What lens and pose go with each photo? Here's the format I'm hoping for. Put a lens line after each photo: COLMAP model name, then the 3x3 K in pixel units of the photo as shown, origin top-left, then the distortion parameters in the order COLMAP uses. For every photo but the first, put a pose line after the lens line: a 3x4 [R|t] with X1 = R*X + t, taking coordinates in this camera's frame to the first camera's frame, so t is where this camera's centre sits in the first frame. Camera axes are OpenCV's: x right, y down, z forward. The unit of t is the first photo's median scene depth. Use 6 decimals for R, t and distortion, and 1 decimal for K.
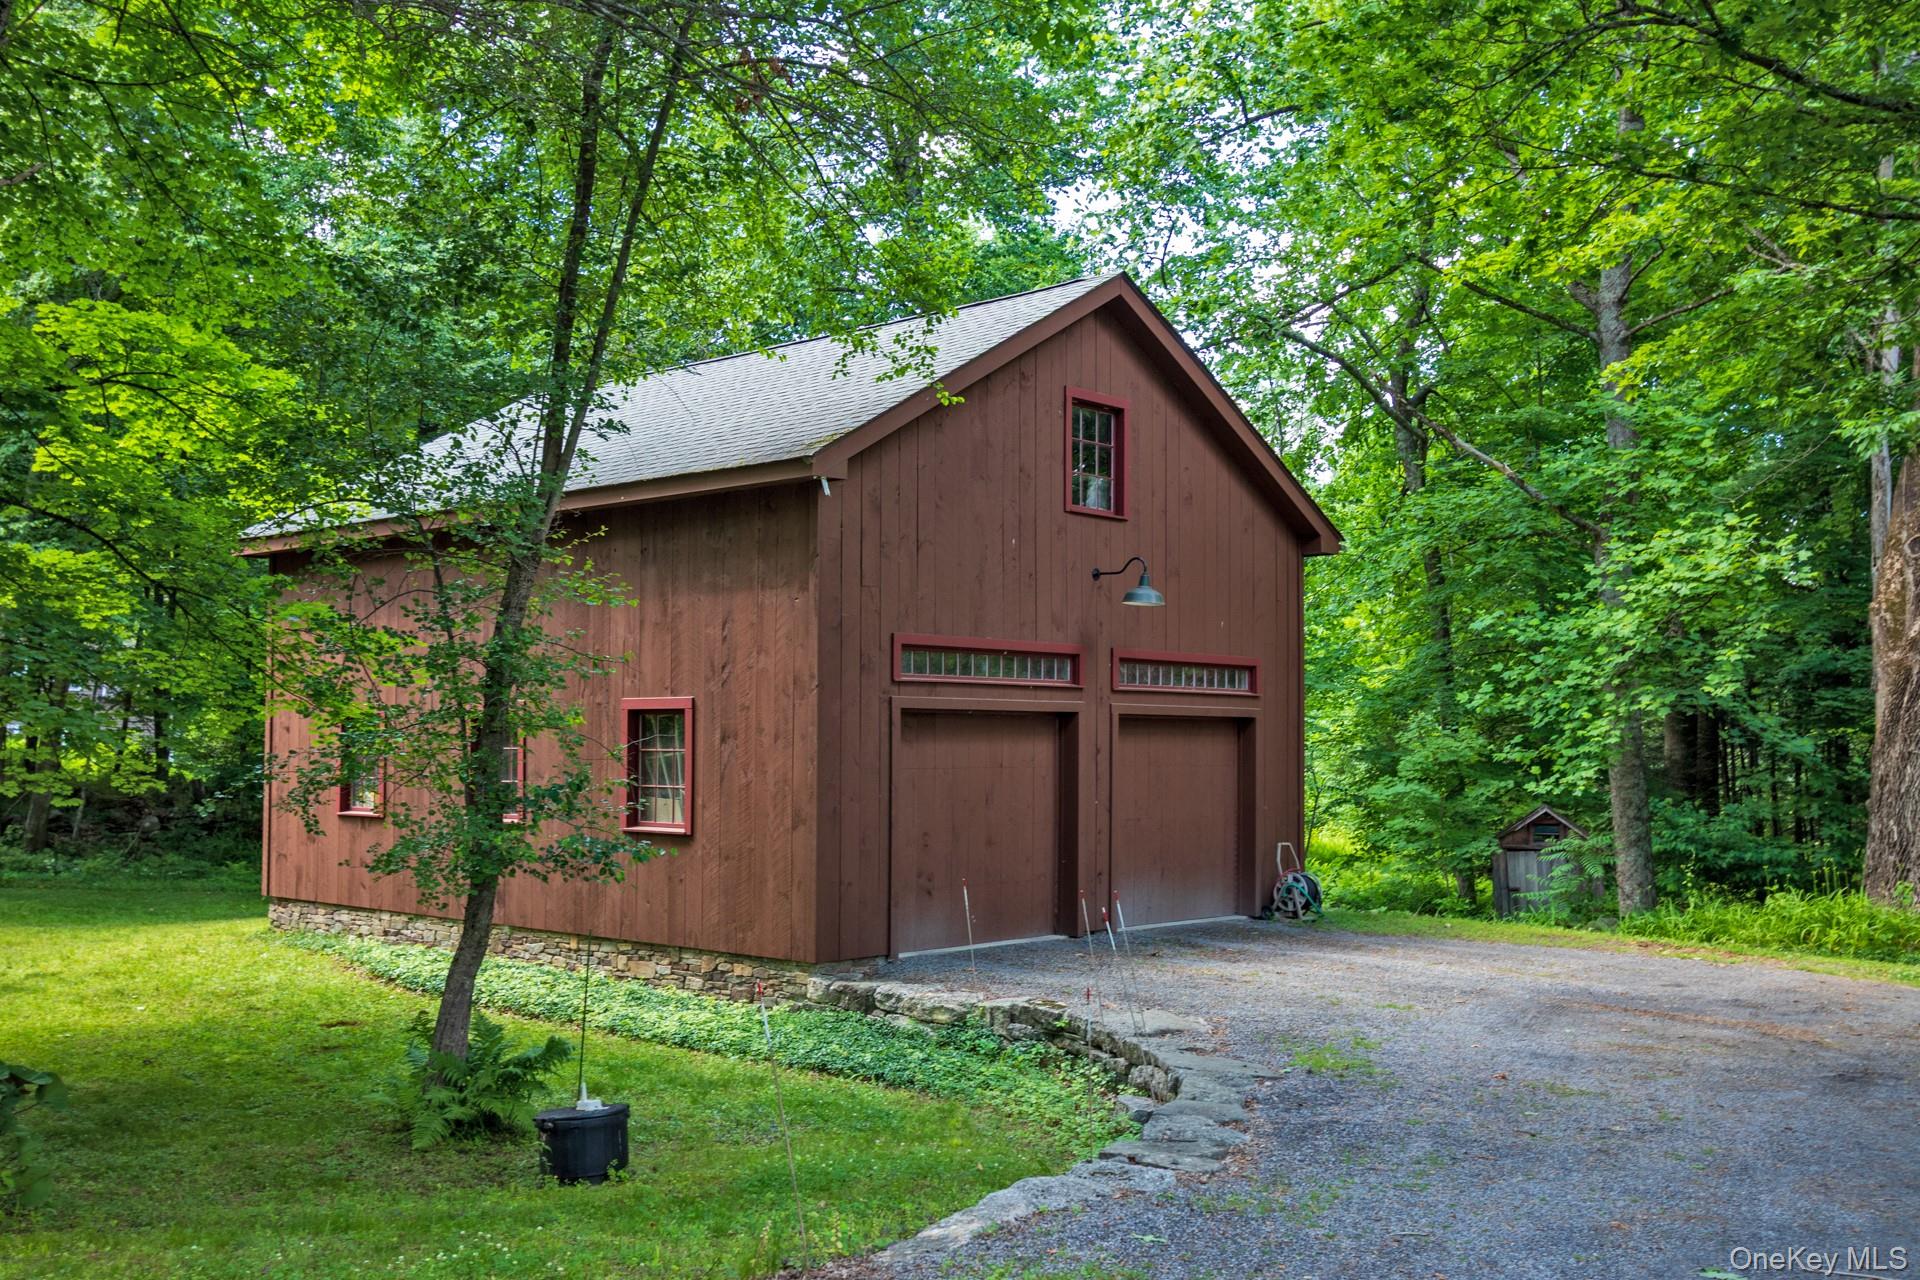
lens RADIAL K [[1909.0, 0, 960.0], [0, 1909.0, 640.0], [0, 0, 1]] dist [-0.004012, -0.003698]
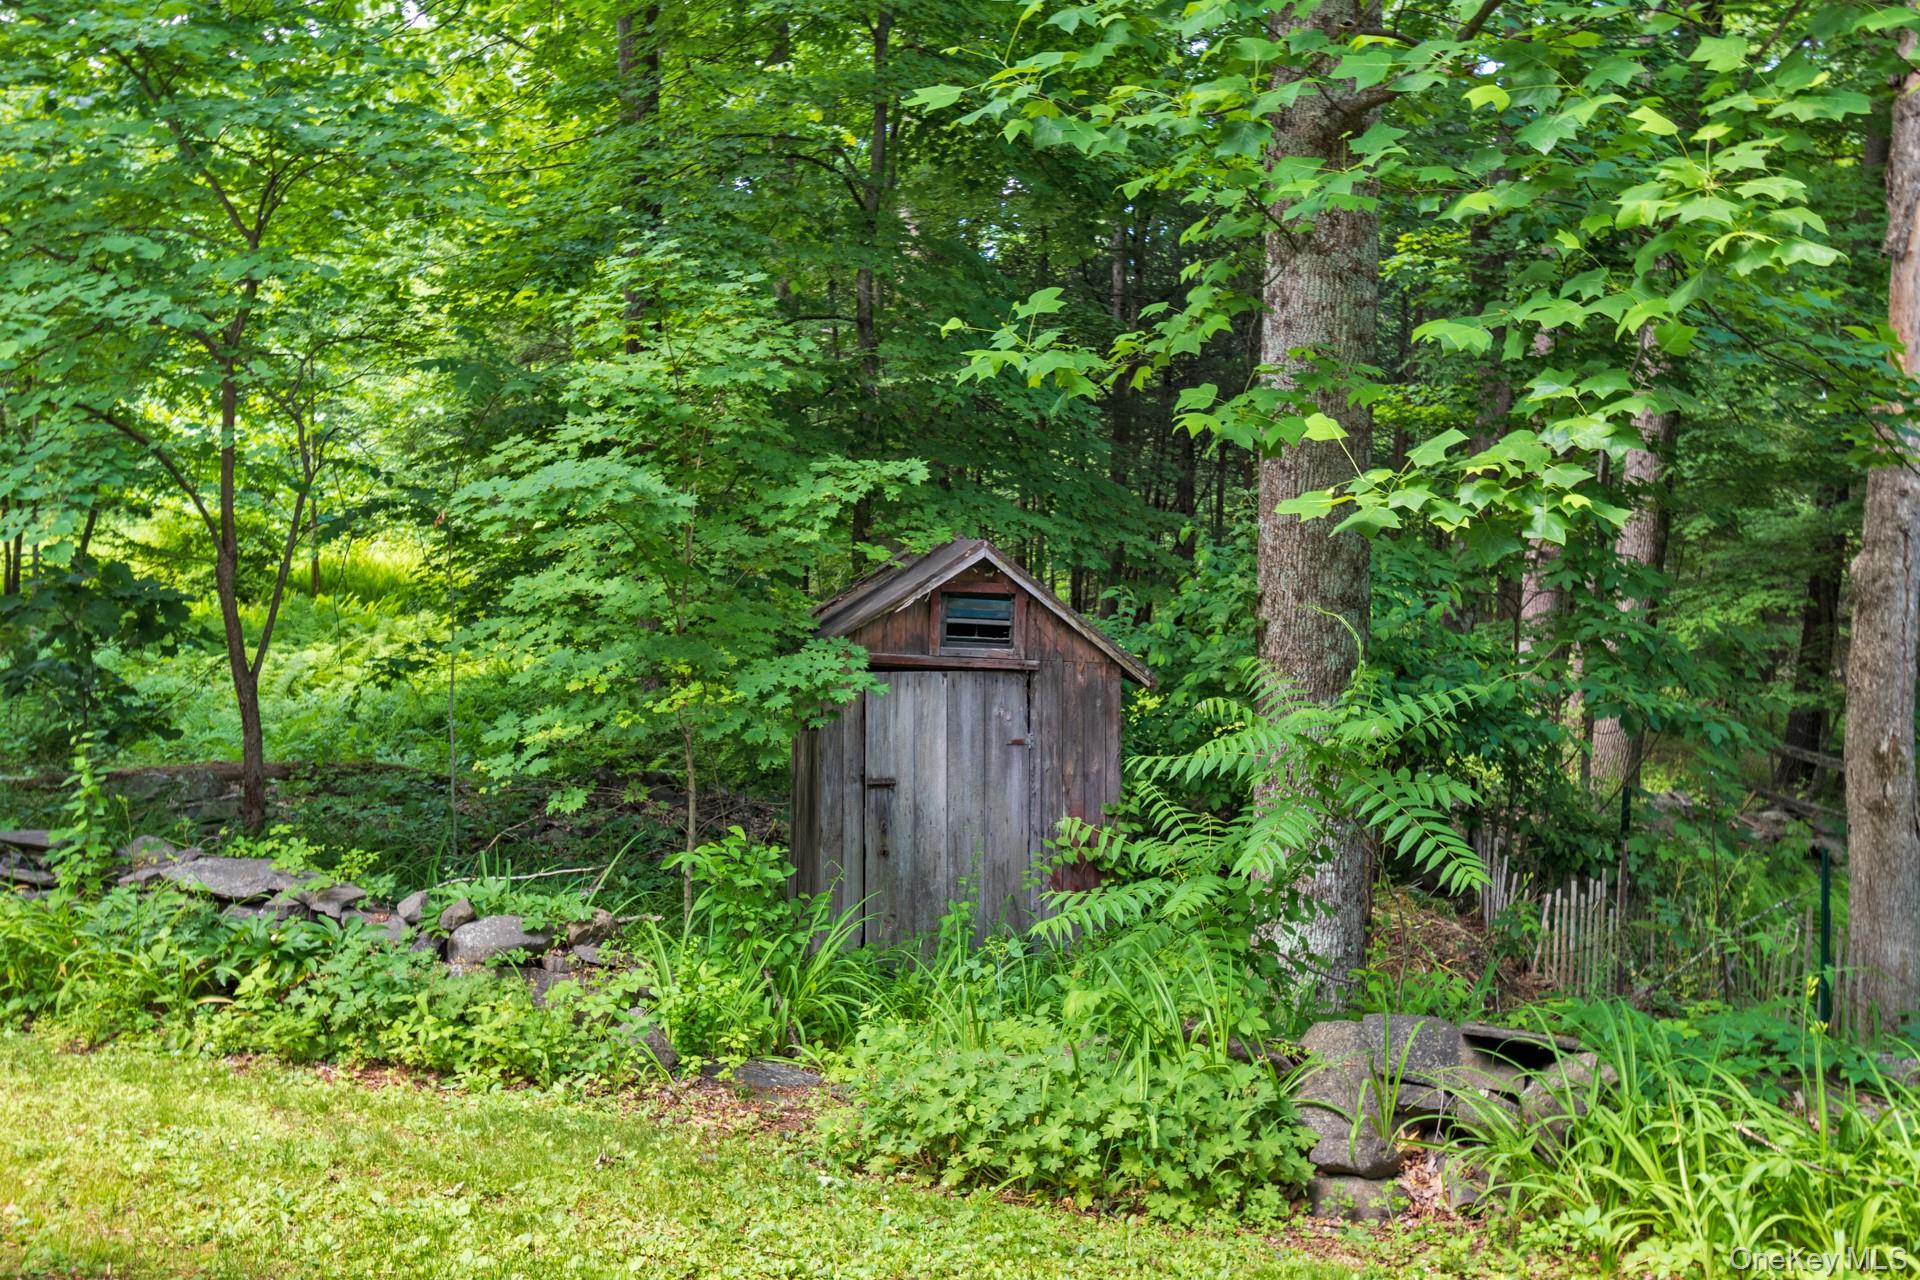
lens RADIAL K [[1909.0, 0, 960.0], [0, 1909.0, 640.0], [0, 0, 1]] dist [-0.004012, -0.003698]
pose [[0.890722, 0.001330, 0.454547, 0.152940], [-0.074168, 0.987019, 0.142451, 0.057643], [-0.448458, -0.160597, 0.879258, 0.721778]]
